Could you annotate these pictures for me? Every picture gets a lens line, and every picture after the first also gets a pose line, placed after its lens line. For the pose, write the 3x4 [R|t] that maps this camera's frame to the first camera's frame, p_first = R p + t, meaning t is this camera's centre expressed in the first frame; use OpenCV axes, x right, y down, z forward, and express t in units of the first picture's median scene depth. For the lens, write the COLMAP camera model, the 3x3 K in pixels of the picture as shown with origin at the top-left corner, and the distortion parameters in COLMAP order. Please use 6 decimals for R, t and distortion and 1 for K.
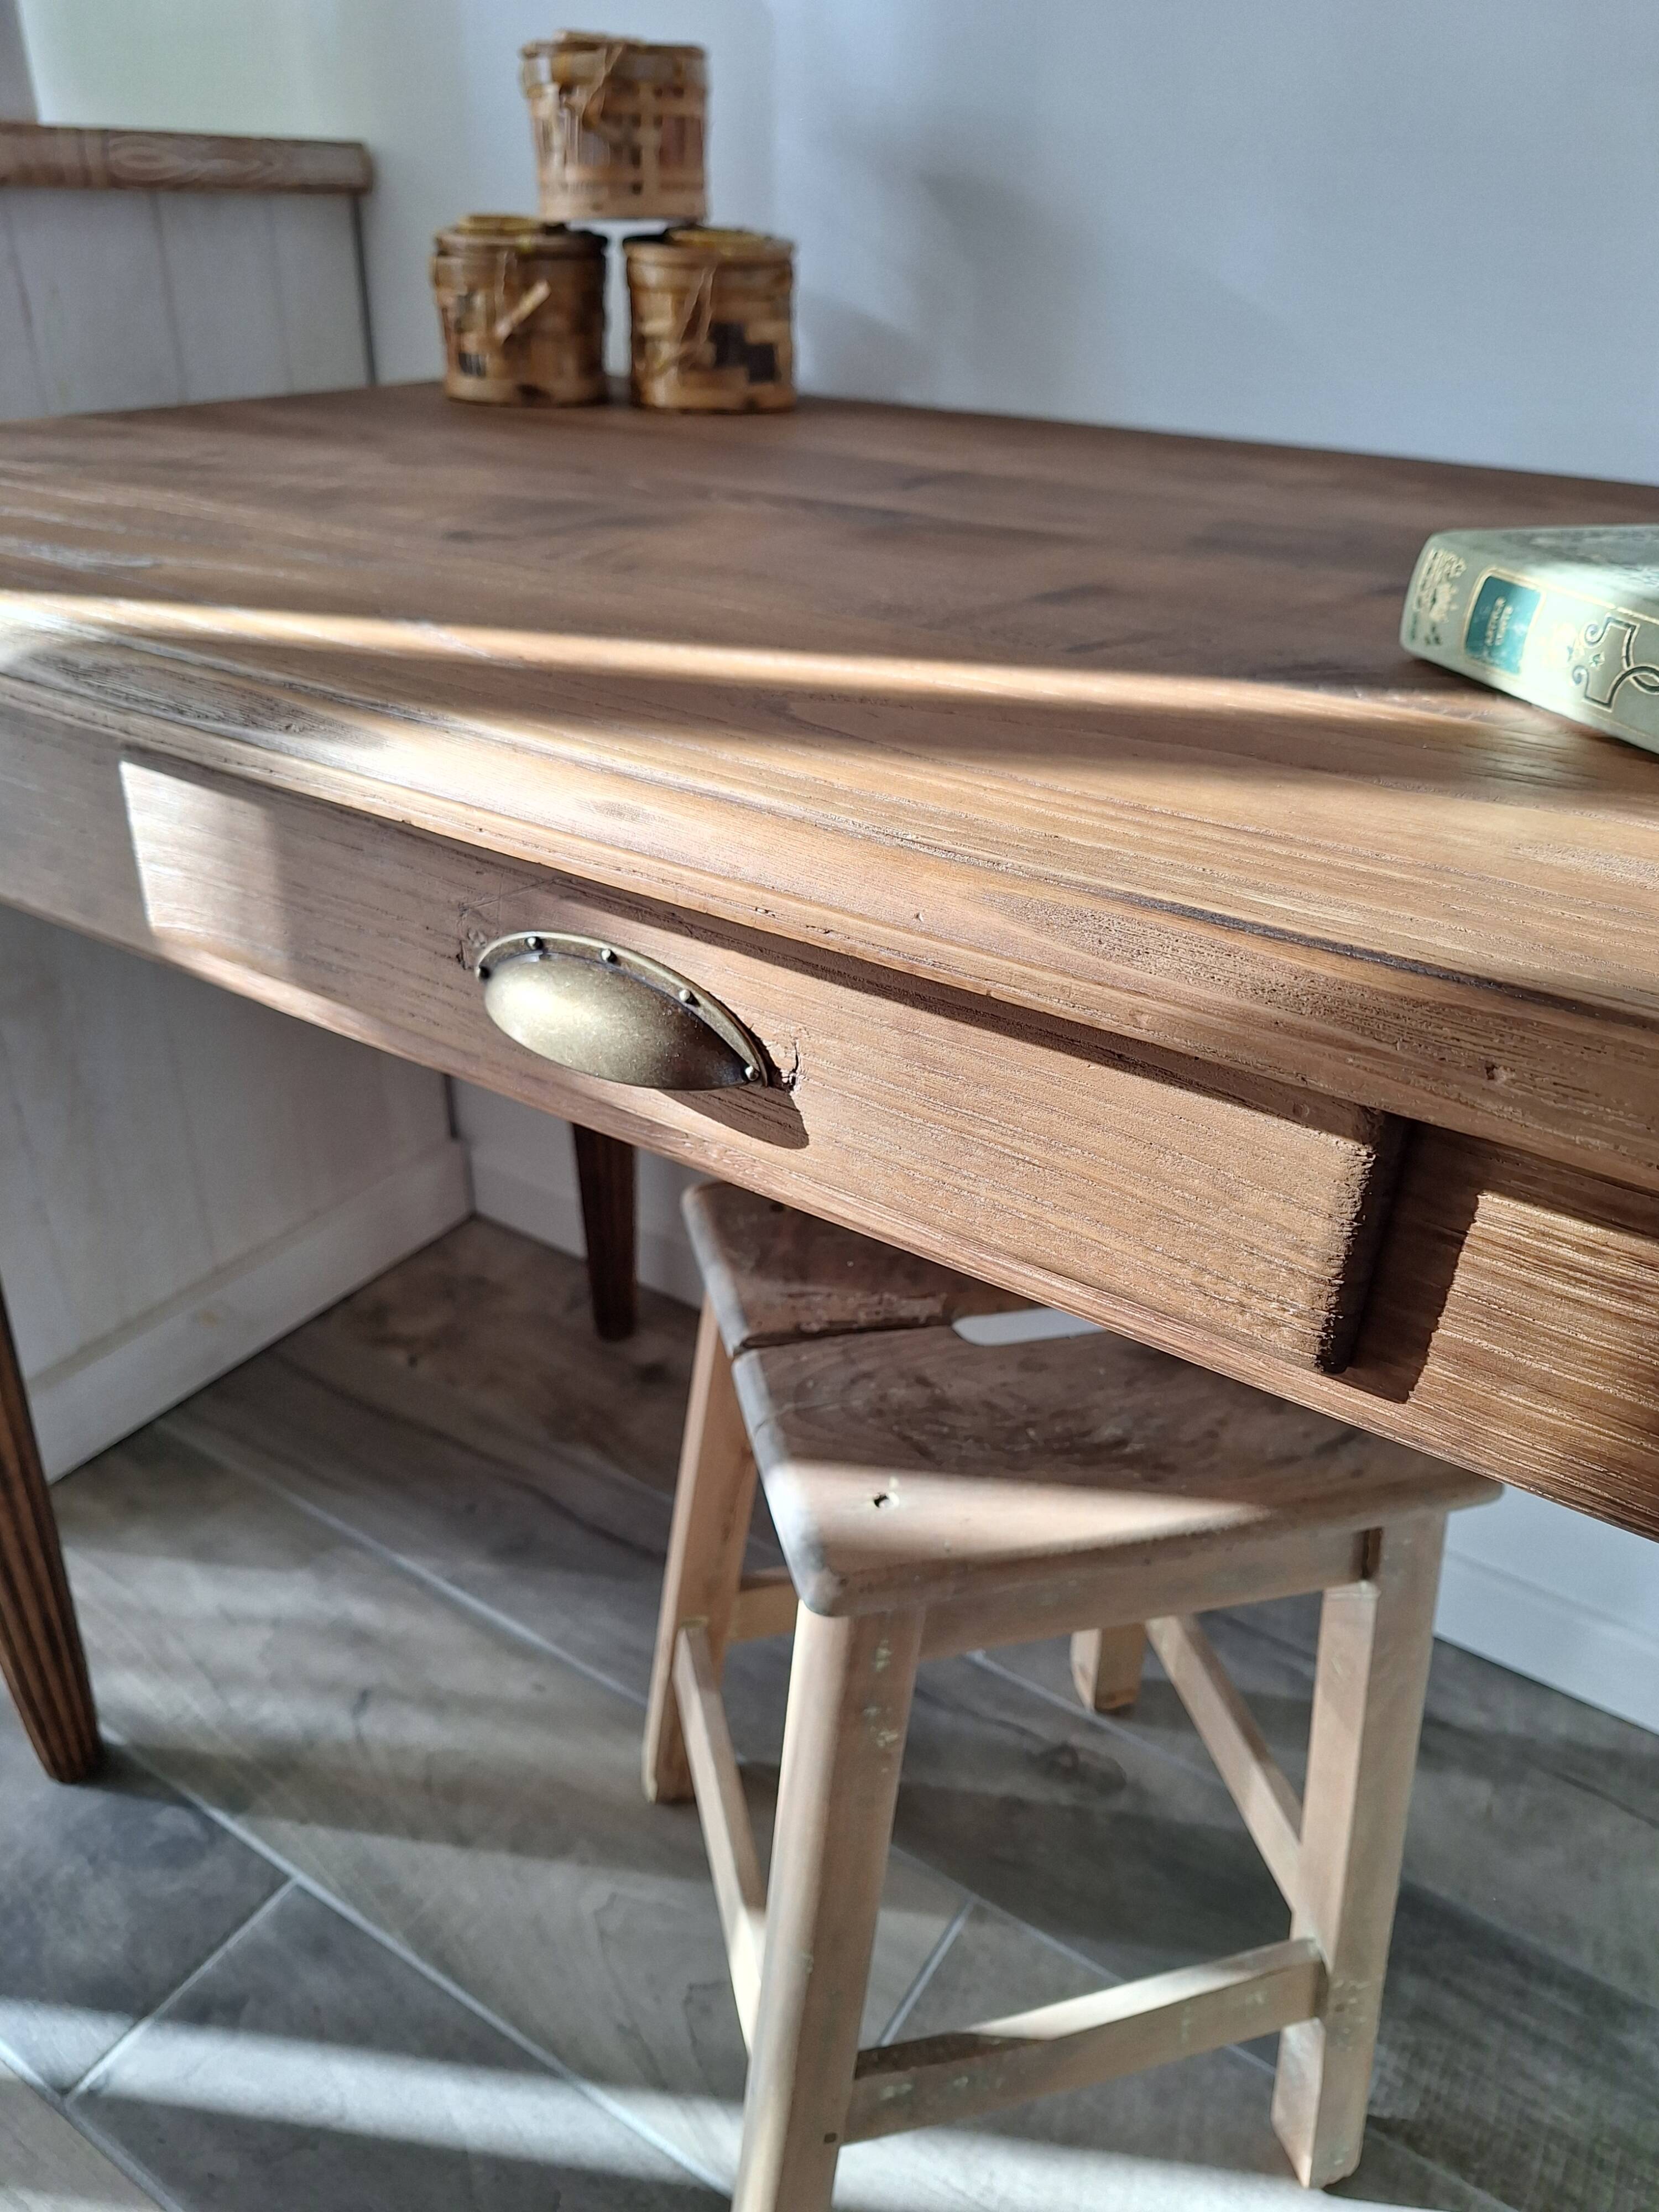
lens RADIAL K [[1576.1, 0, 825.3], [0, 1576.1, 1123.4], [0, 0, 1]] dist [0.046443, -0.046934]
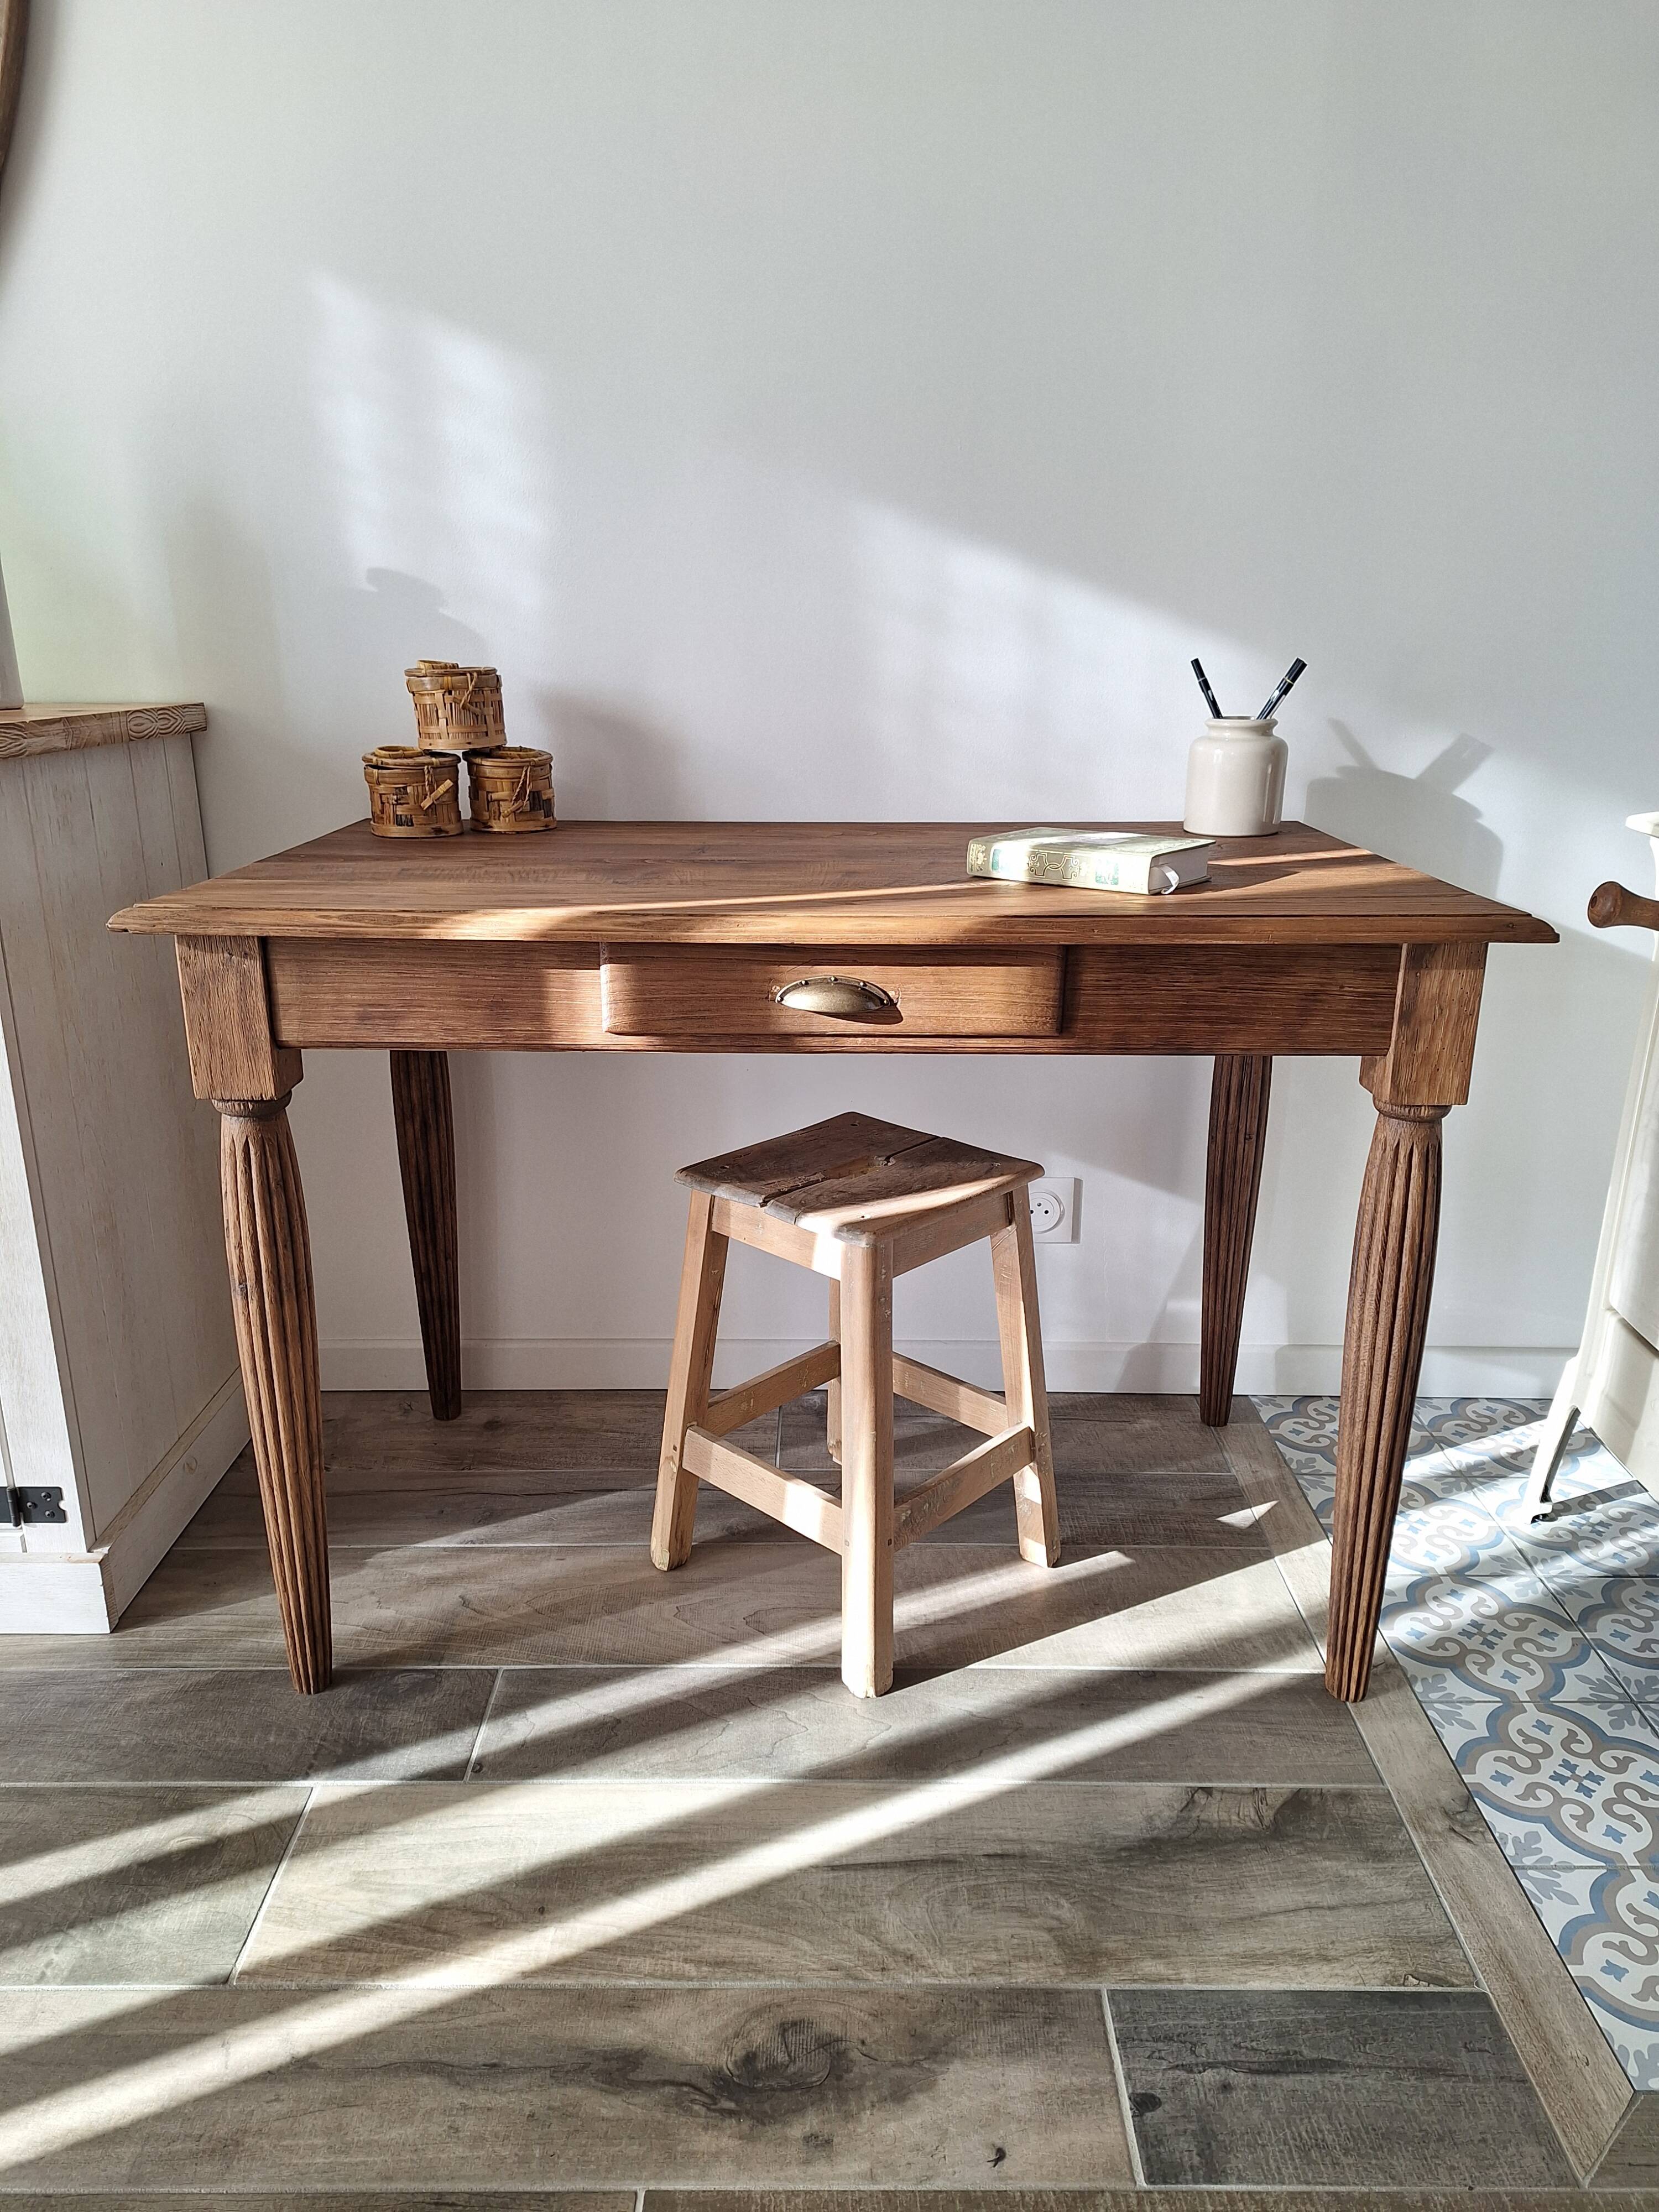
lens RADIAL K [[1576.1, 0, 839.6], [0, 1576.1, 1110.5], [0, 0, 1]] dist [0.046443, -0.046934]
pose [[0.838952, -0.188373, 0.510563, -0.935578], [0.295588, 0.945459, -0.136879, 0.306674], [-0.456932, 0.265752, 0.848875, -0.871805]]
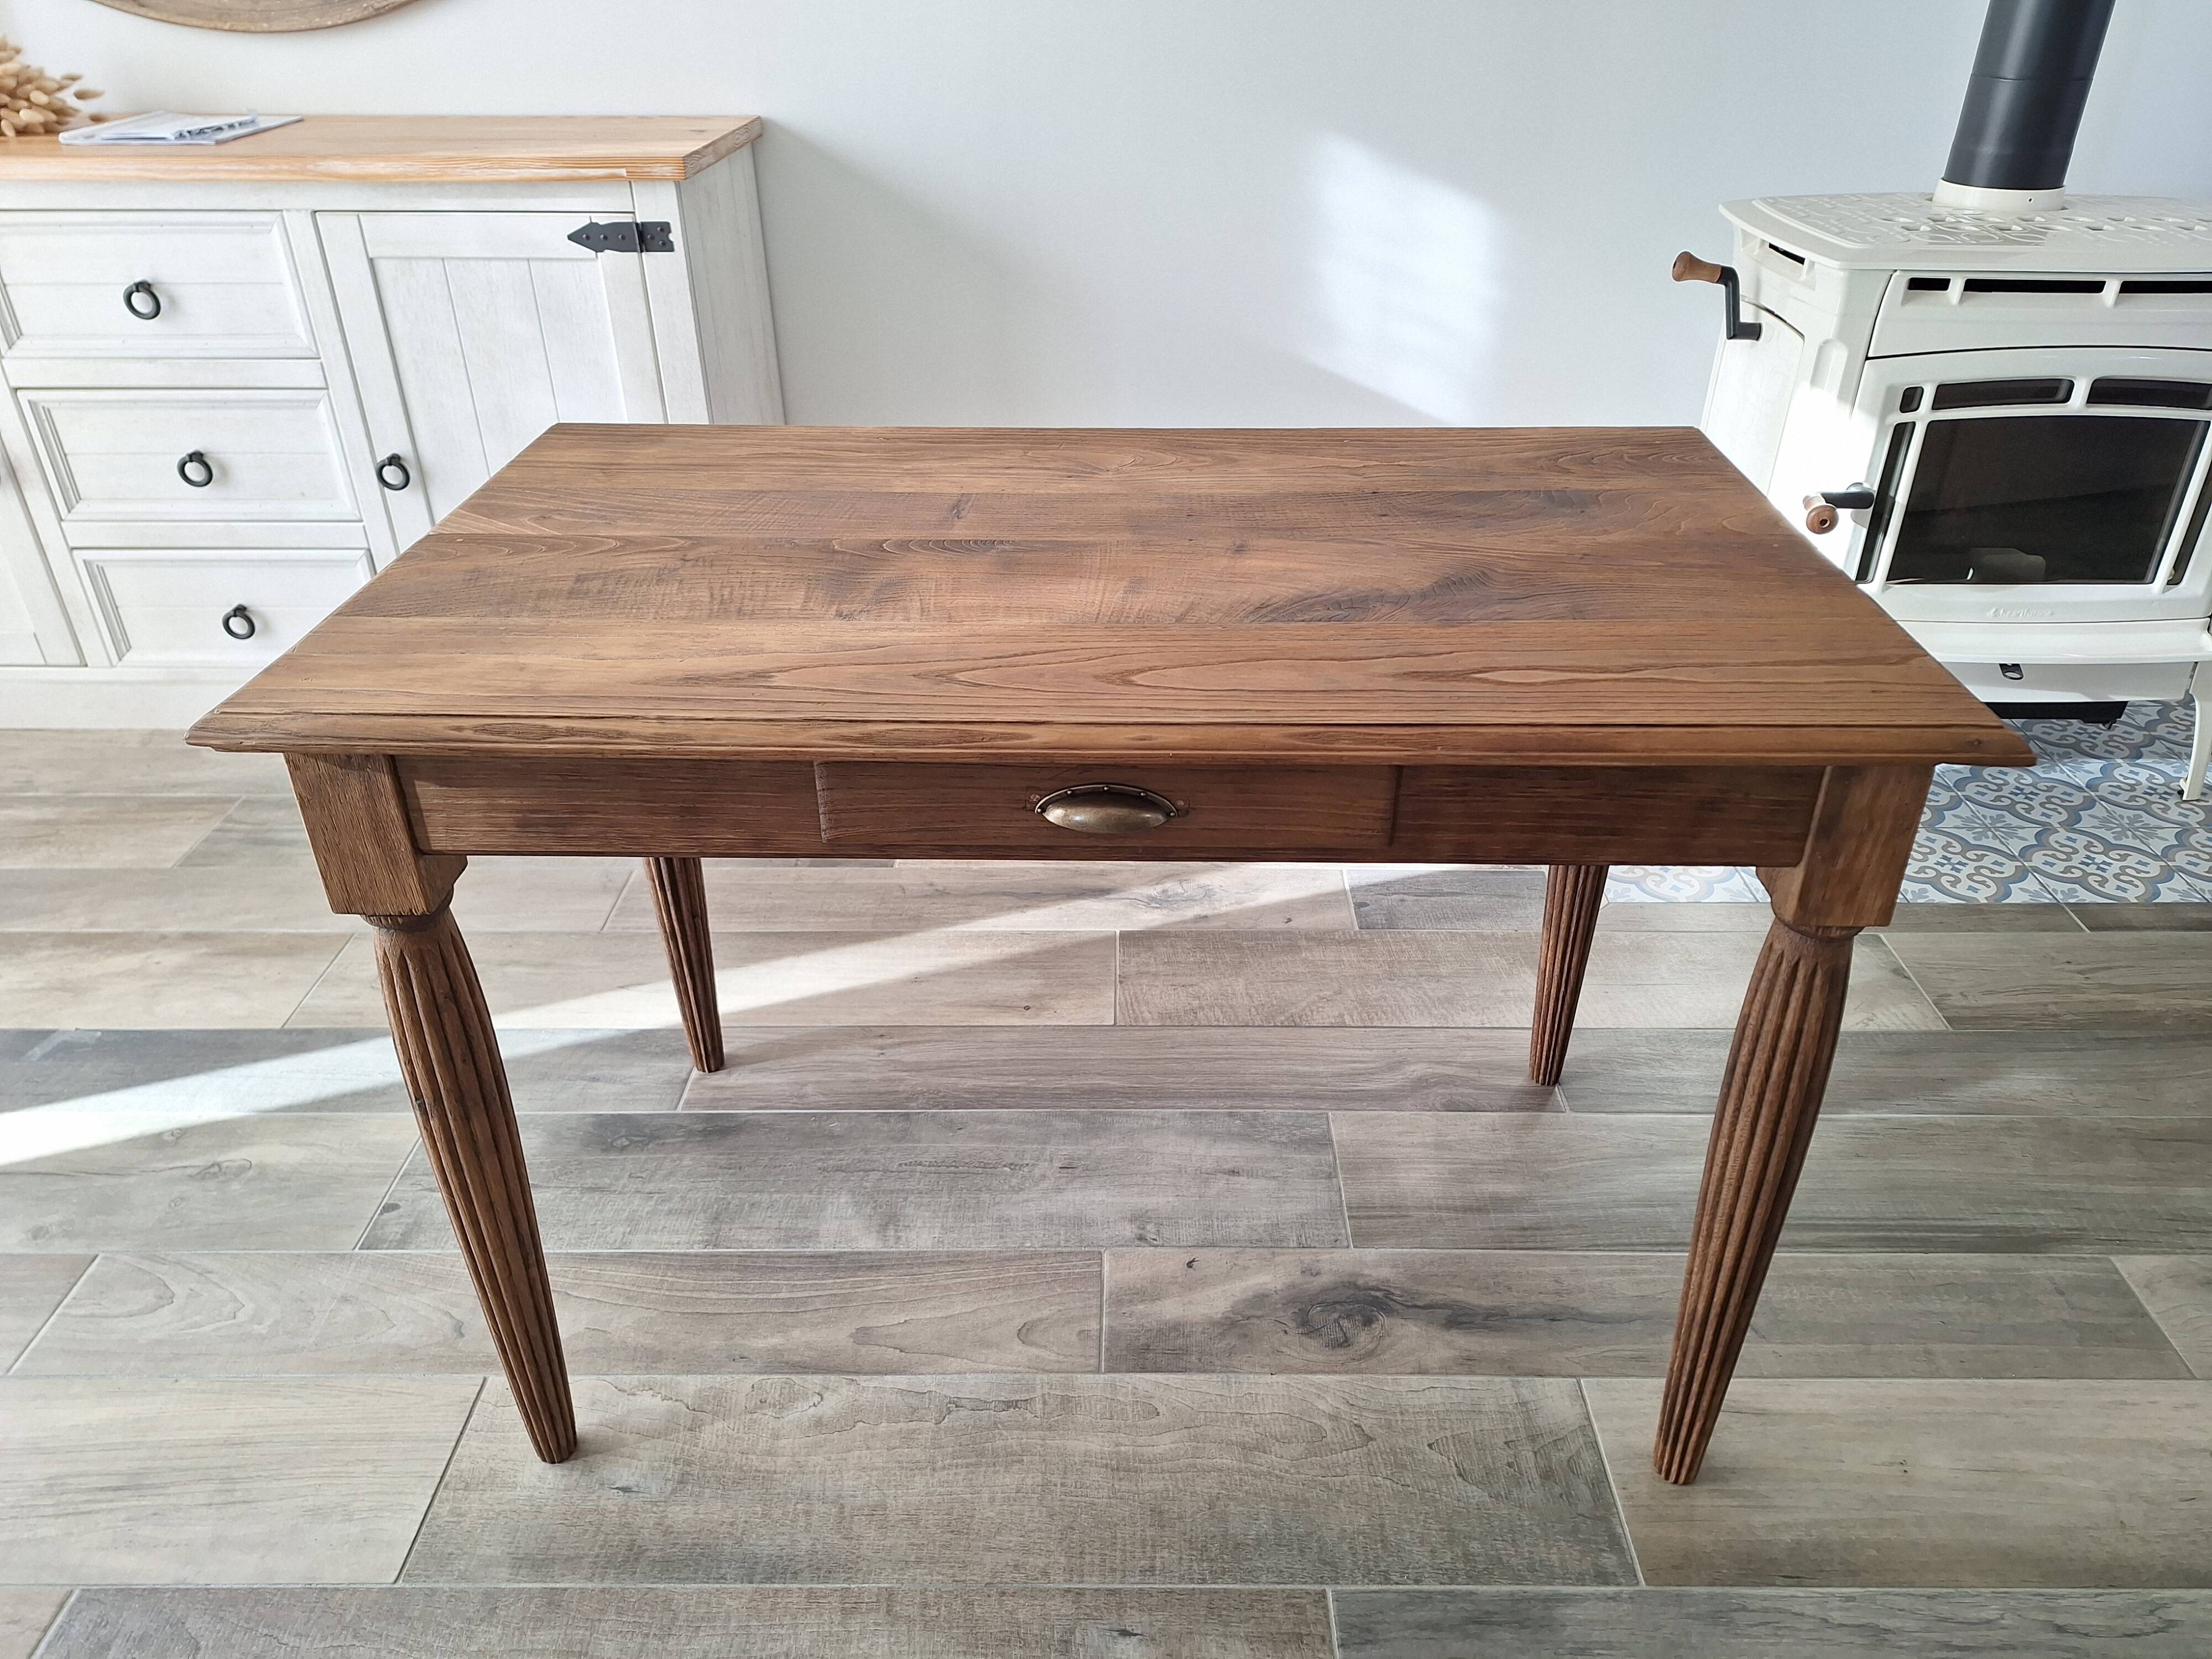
lens RADIAL K [[1576.1, 0, 1137.7], [0, 1576.1, 821.1], [0, 0, 1]] dist [0.046443, -0.046934]
pose [[0.847104, -0.297073, 0.440640, -0.634980], [0.291995, 0.952972, 0.081137, -0.126477], [-0.444021, 0.059933, 0.894010, -0.686595]]
